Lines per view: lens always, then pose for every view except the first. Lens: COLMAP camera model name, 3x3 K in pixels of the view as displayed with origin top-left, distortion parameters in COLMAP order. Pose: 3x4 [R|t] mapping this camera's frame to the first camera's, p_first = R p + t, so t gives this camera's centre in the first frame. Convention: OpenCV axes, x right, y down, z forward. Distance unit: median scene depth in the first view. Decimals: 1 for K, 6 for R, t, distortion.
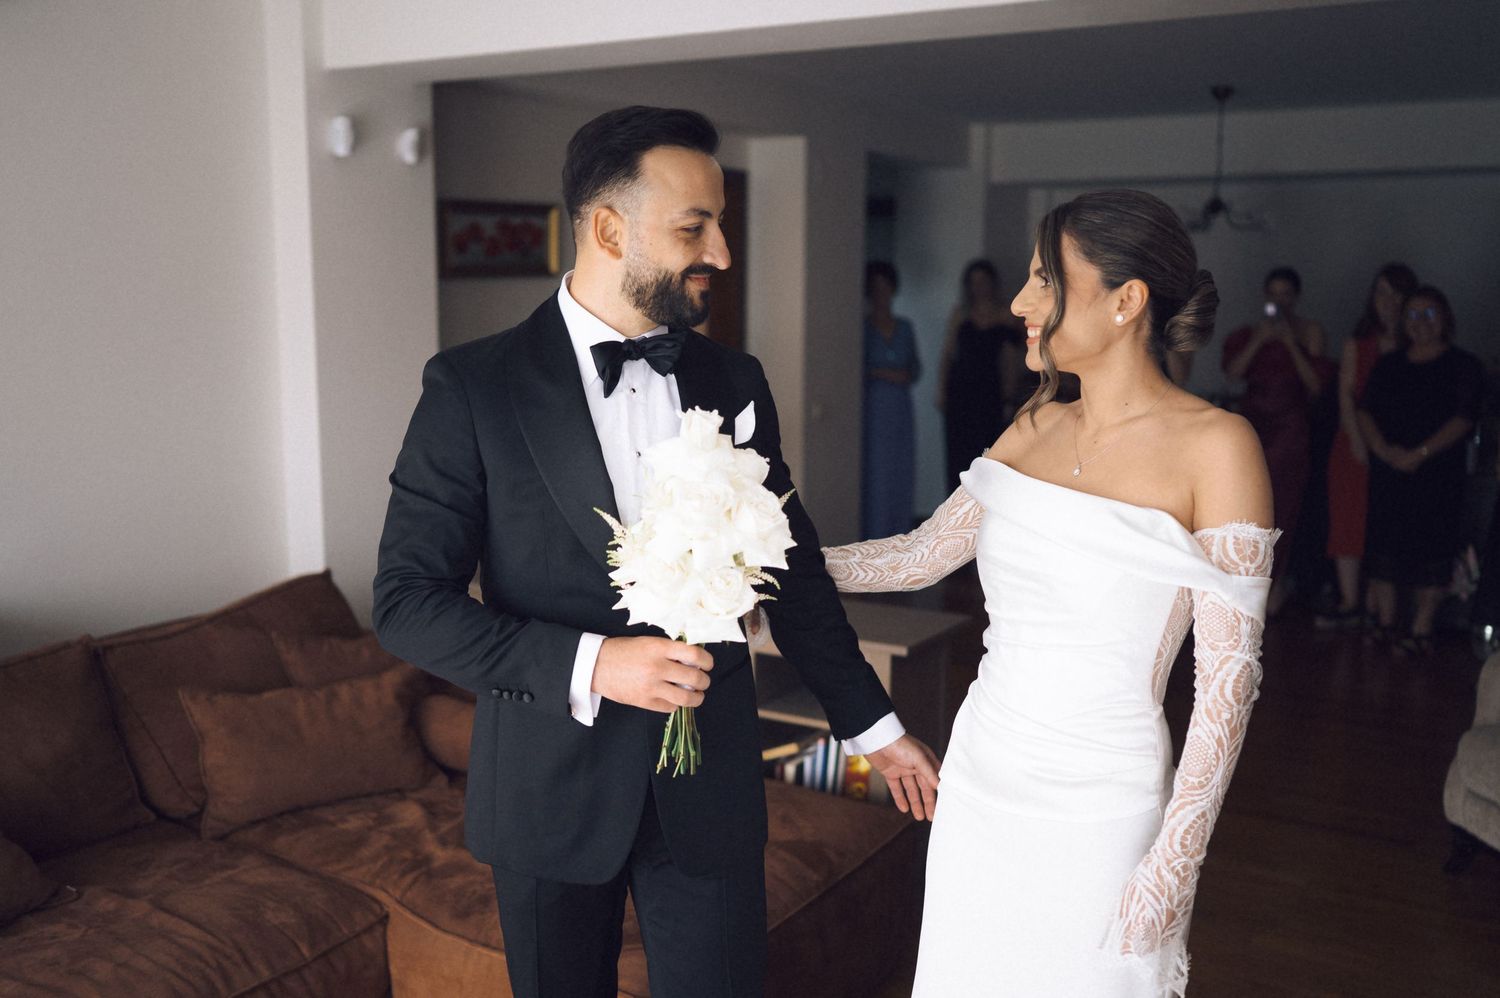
lens RADIAL K [[1422.9, 0, 757.6], [0, 1422.9, 498.2], [0, 0, 1]] dist [0.001603, 0.000000]
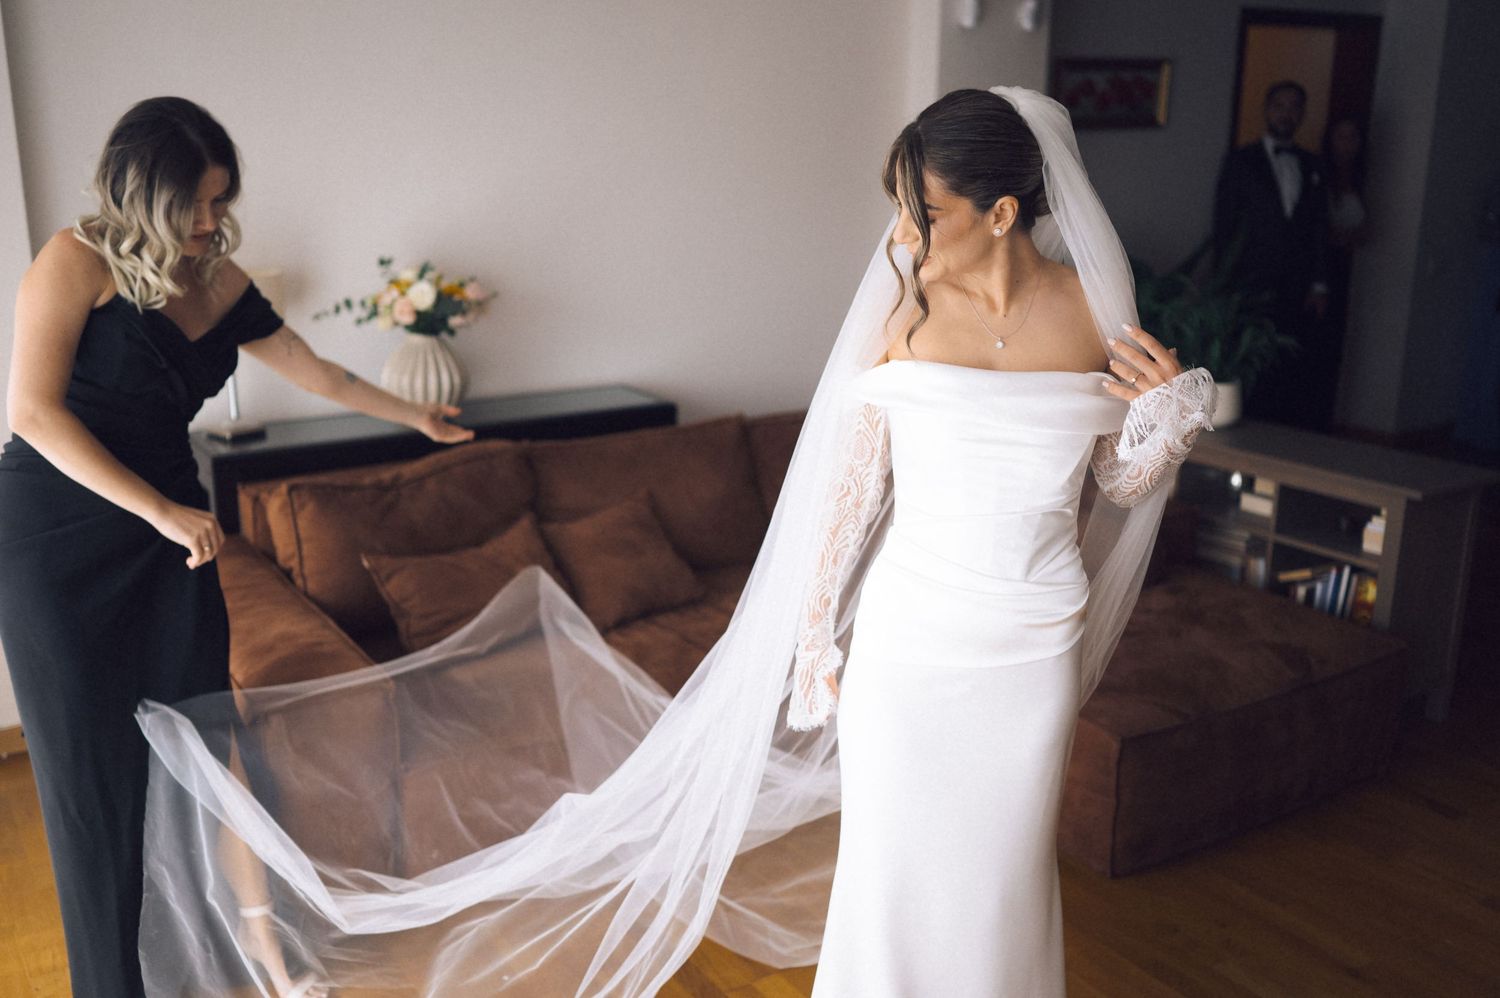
lens RADIAL K [[1422.9, 0, 755.1], [0, 1422.9, 492.5], [0, 0, 1]] dist [0.001603, 0.000000]
pose [[0.899884, 0.107764, -0.422605, 0.112761], [-0.060823, 0.990533, 0.123068, 0.003414], [0.431867, -0.085043, 0.897919, -0.199497]]
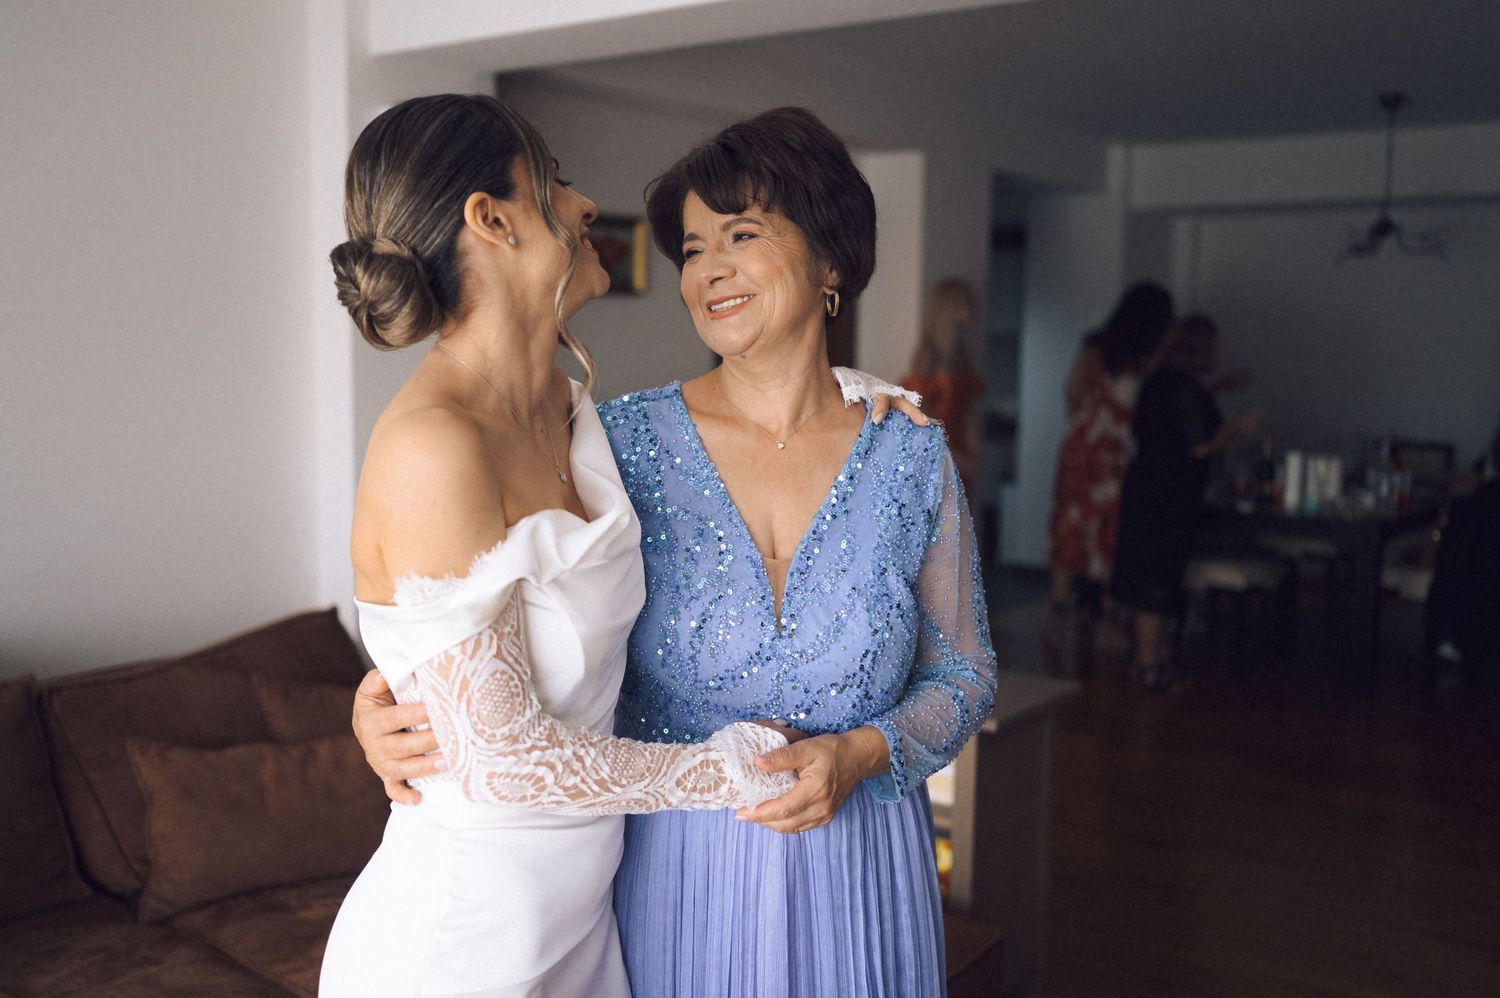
lens RADIAL K [[1422.9, 0, 745.6], [0, 1422.9, 488.3], [0, 0, 1]] dist [0.001603, 0.000000]
pose [[0.994157, 0.017096, -0.106582, 0.048616], [-0.021497, 0.998957, -0.040278, 0.008529], [0.105782, 0.042334, 0.993488, 0.177621]]
